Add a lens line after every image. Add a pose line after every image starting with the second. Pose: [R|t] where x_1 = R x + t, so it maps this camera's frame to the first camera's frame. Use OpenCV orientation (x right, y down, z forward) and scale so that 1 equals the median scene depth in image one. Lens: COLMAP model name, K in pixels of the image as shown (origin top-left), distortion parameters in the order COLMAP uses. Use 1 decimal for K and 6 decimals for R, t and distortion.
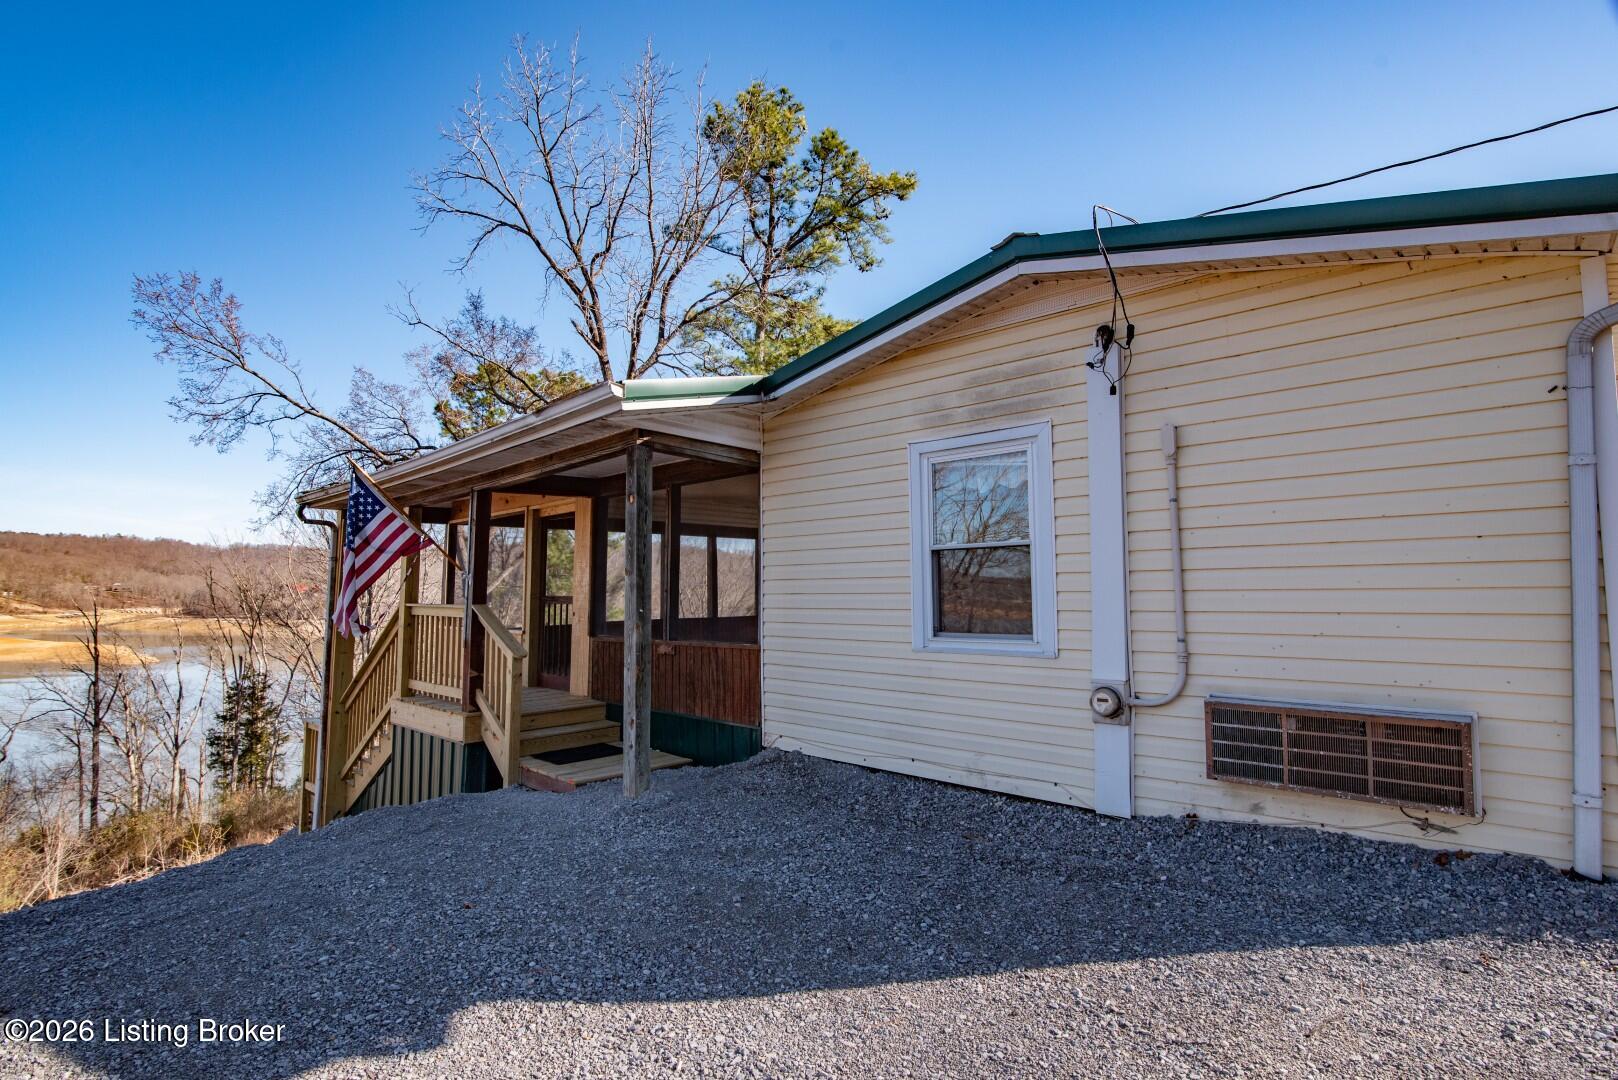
lens RADIAL K [[774.7, 0, 809.0], [0, 774.7, 540.0], [0, 0, 1]] dist [-0.015731, -0.000210]
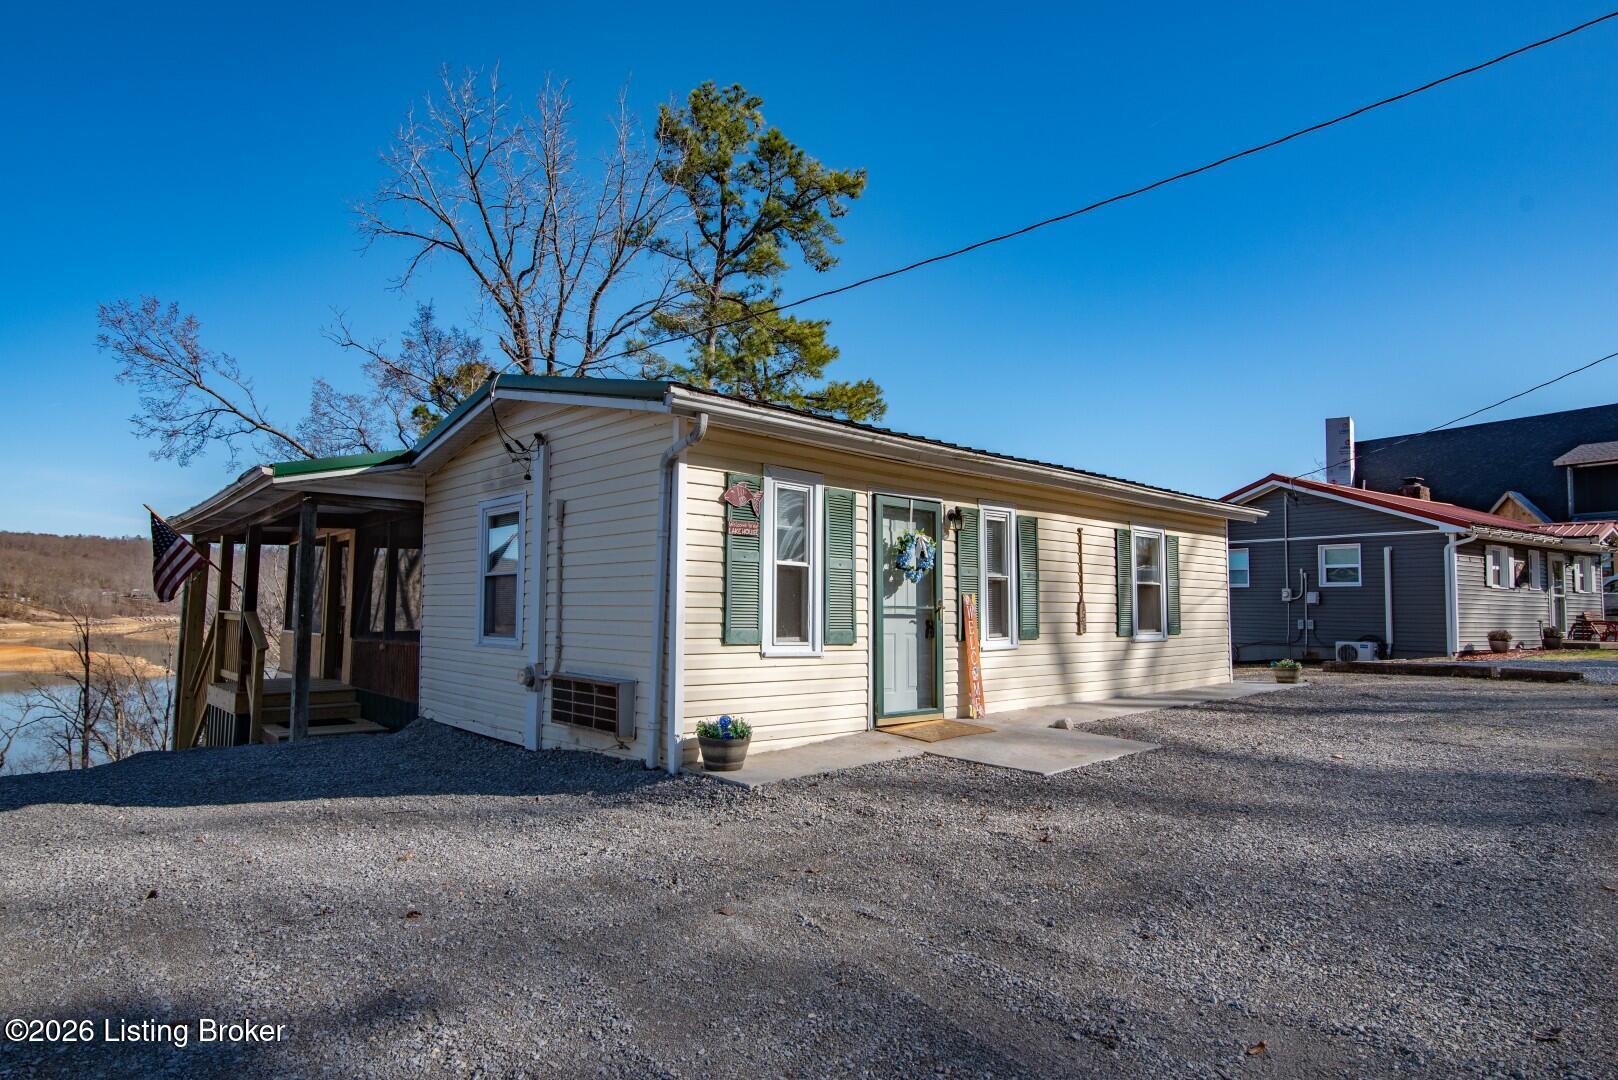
lens RADIAL K [[897.7, 0, 809.0], [0, 897.7, 540.0], [0, 0, 1]] dist [-0.012983, 0.001025]
pose [[0.995954, 0.003478, -0.089798, 0.189622], [-0.003992, 0.999977, -0.005546, -0.009994], [0.089777, 0.005882, 0.995945, -0.128238]]
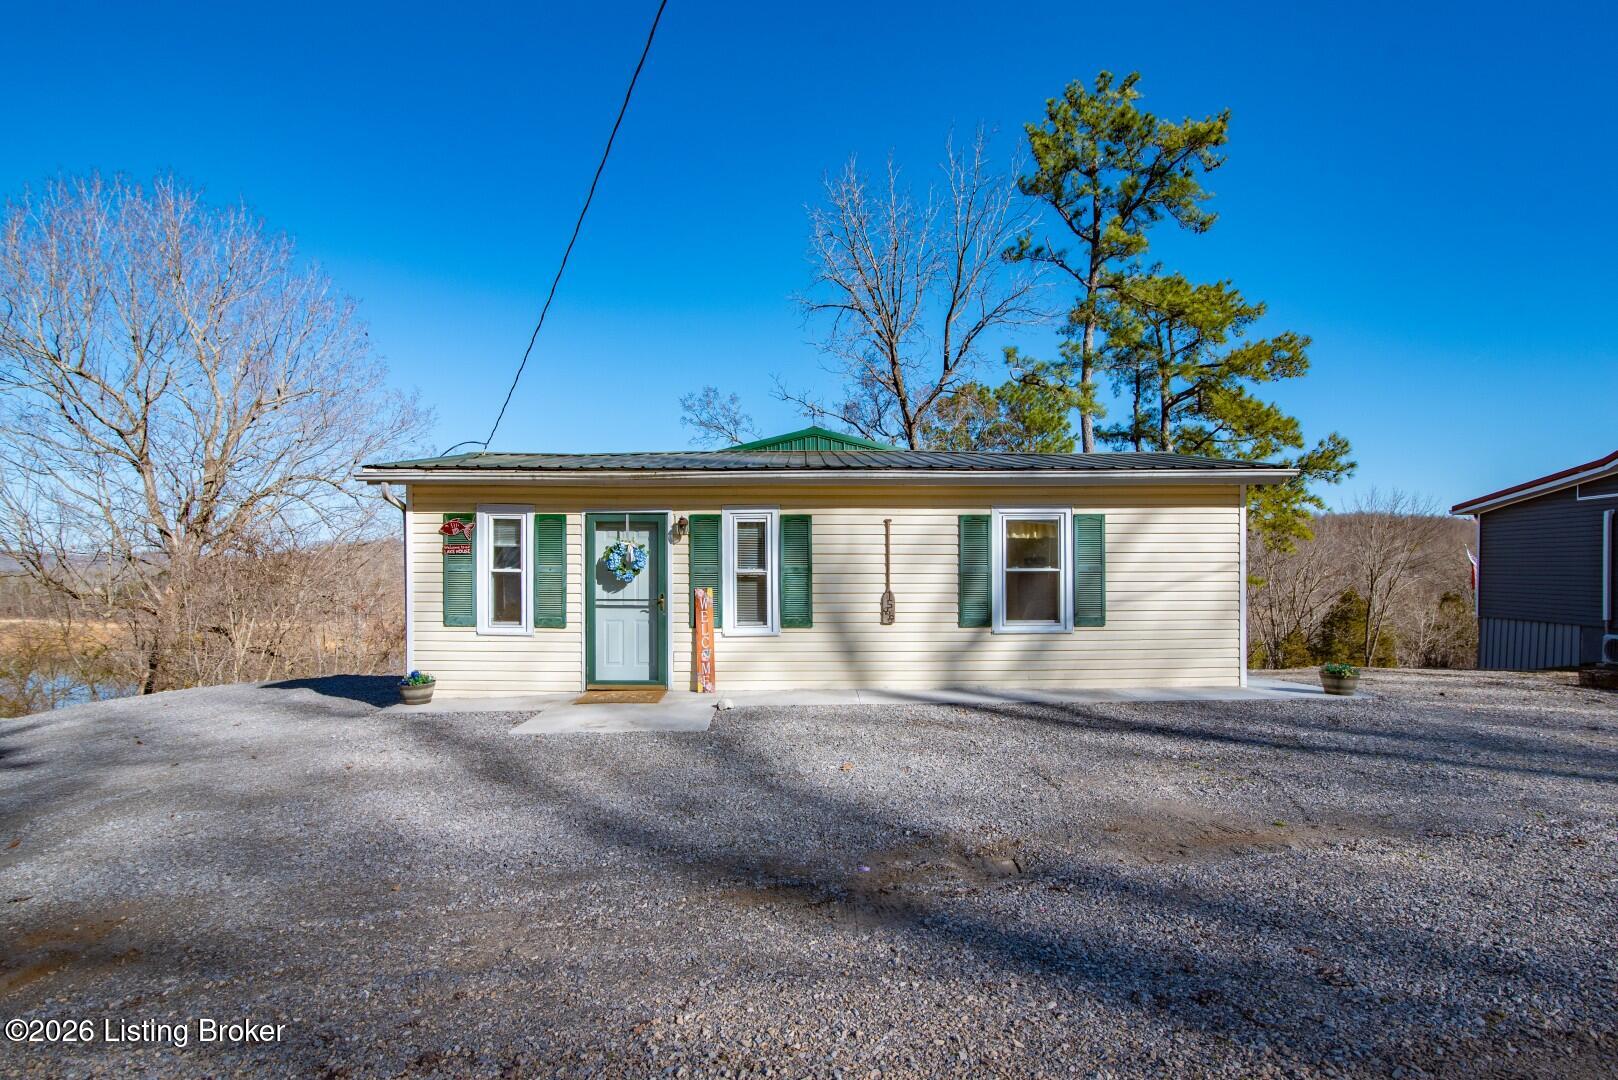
lens RADIAL K [[764.3, 0, 812.4], [0, 764.3, 577.4], [0, 0, 1]] dist [-0.016563, -0.000087]
pose [[0.676868, 0.002644, -0.736100, 0.509734], [0.052793, 0.997244, 0.052127, -0.011635], [0.734209, -0.074144, 0.674863, 0.024534]]
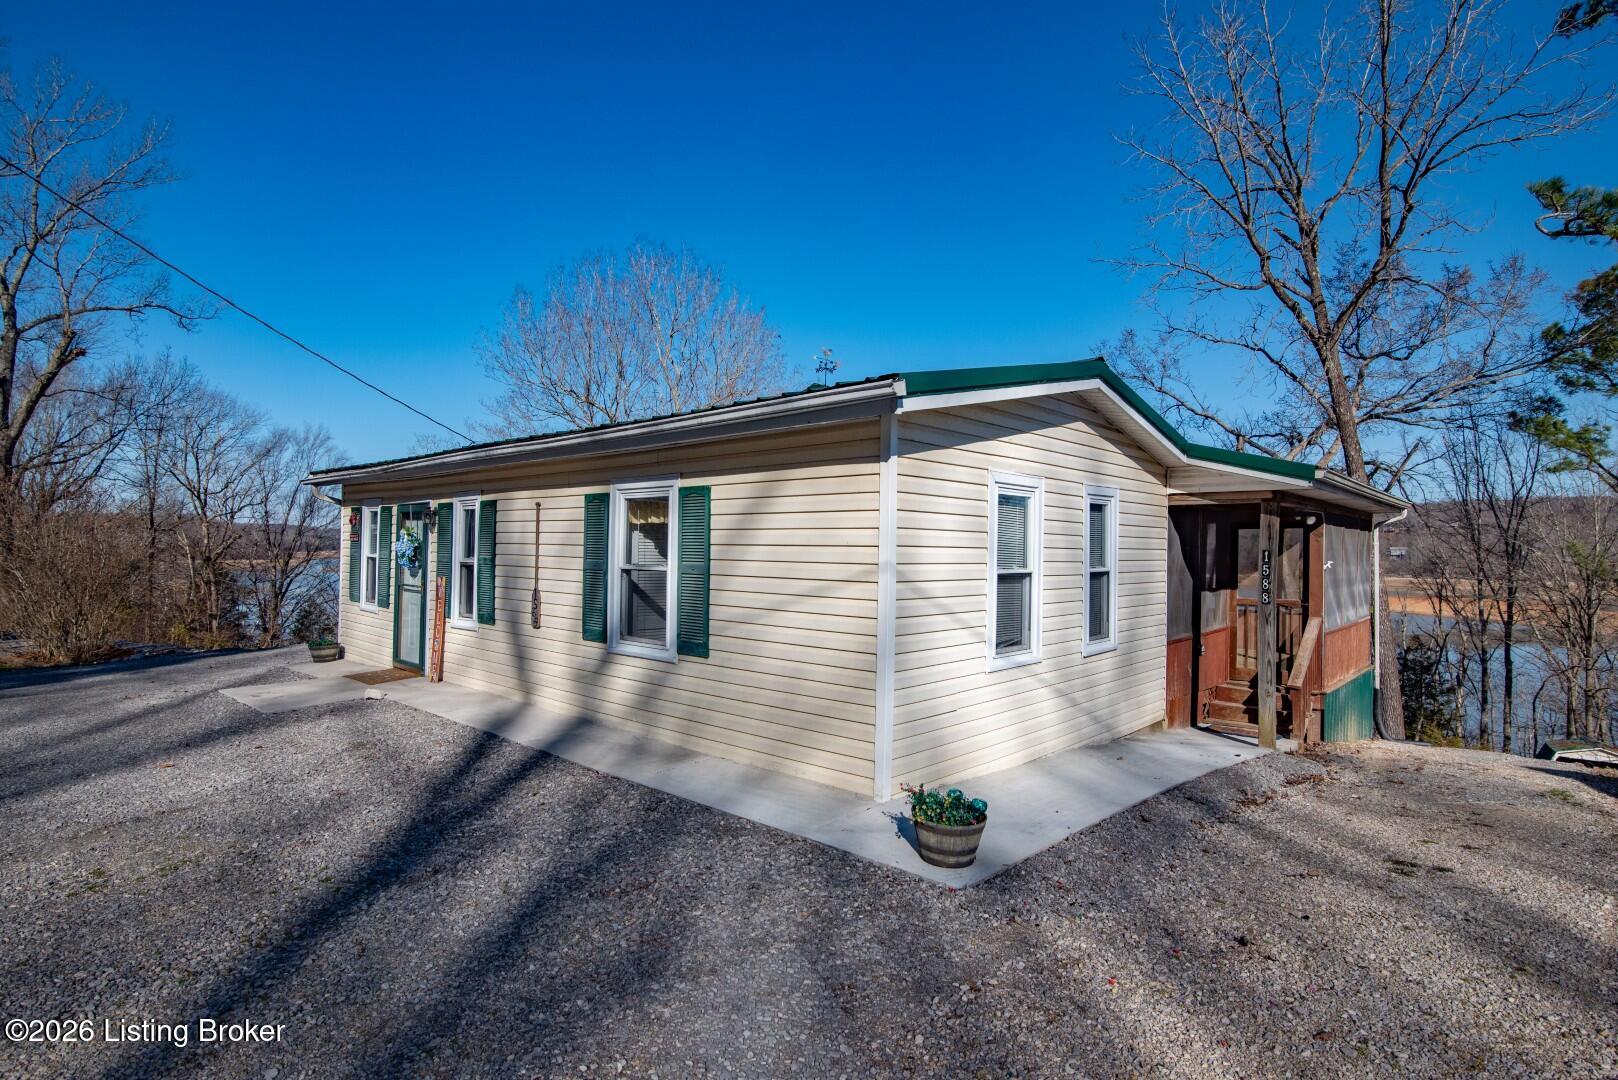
lens RADIAL K [[812.6, 0, 809.0], [0, 812.6, 540.0], [0, 0, 1]] dist [-0.013919, -0.000155]
pose [[-0.006734, -0.005413, -0.999963, 0.584693], [0.060236, 0.998167, -0.005809, 0.004149], [0.998161, -0.060273, -0.006396, 0.391135]]
